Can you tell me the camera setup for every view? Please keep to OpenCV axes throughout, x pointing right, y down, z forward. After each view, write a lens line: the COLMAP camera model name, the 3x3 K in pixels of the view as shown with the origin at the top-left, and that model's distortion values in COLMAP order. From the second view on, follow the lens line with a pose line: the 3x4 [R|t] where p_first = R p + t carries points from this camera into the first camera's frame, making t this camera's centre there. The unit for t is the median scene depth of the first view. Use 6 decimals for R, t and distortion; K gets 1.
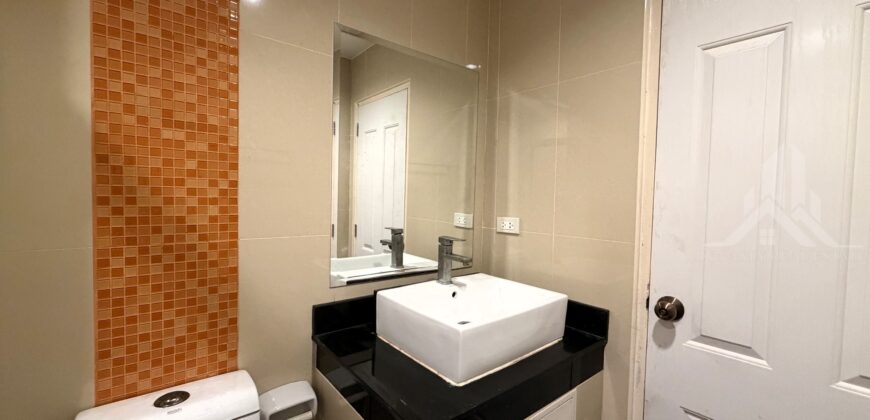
lens RADIAL K [[347.2, 0, 435.9], [0, 347.2, 212.4], [0, 0, 1]] dist [-0.008159, 0.001017]
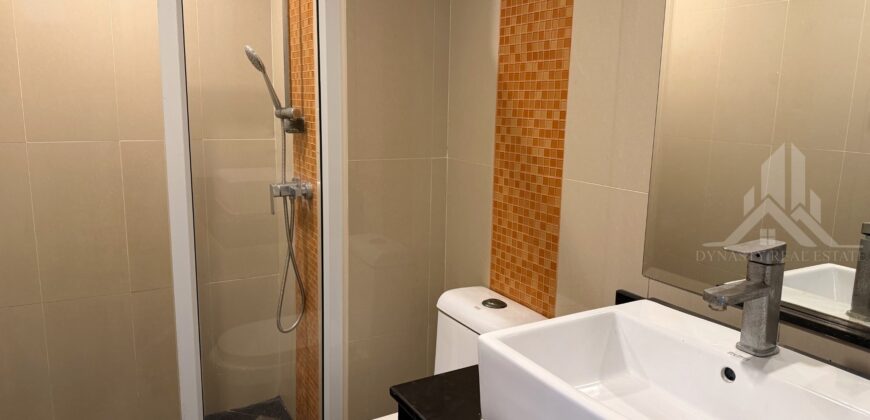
lens RADIAL K [[610.2, 0, 441.8], [0, 610.2, 216.2], [0, 0, 1]] dist [0.063159, -0.065874]
pose [[-0.165109, 0.163120, -0.972693, 1.133392], [-0.063822, 0.982394, 0.175581, -0.090616], [0.984208, 0.091069, -0.151791, 1.045401]]
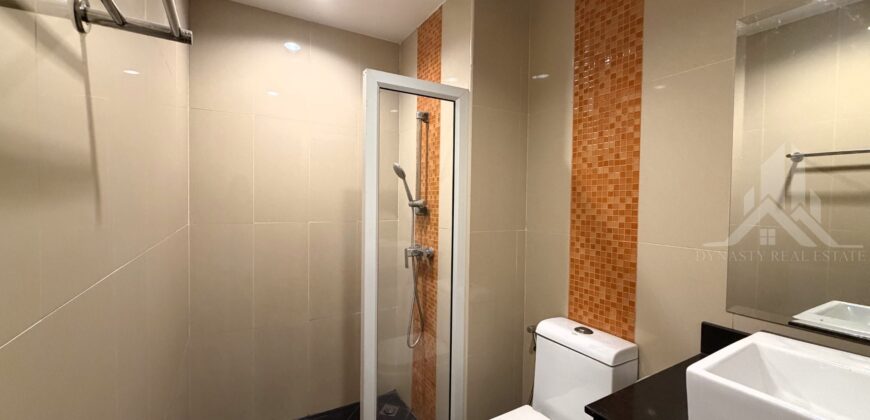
lens RADIAL K [[347.2, 0, 431.2], [0, 347.2, 207.4], [0, 0, 1]] dist [-0.008159, 0.001017]
pose [[-0.175528, -0.004019, -0.984466, 0.947219], [-0.056722, 0.998372, 0.006038, -0.019479], [0.982839, 0.056901, -0.175470, 0.506024]]
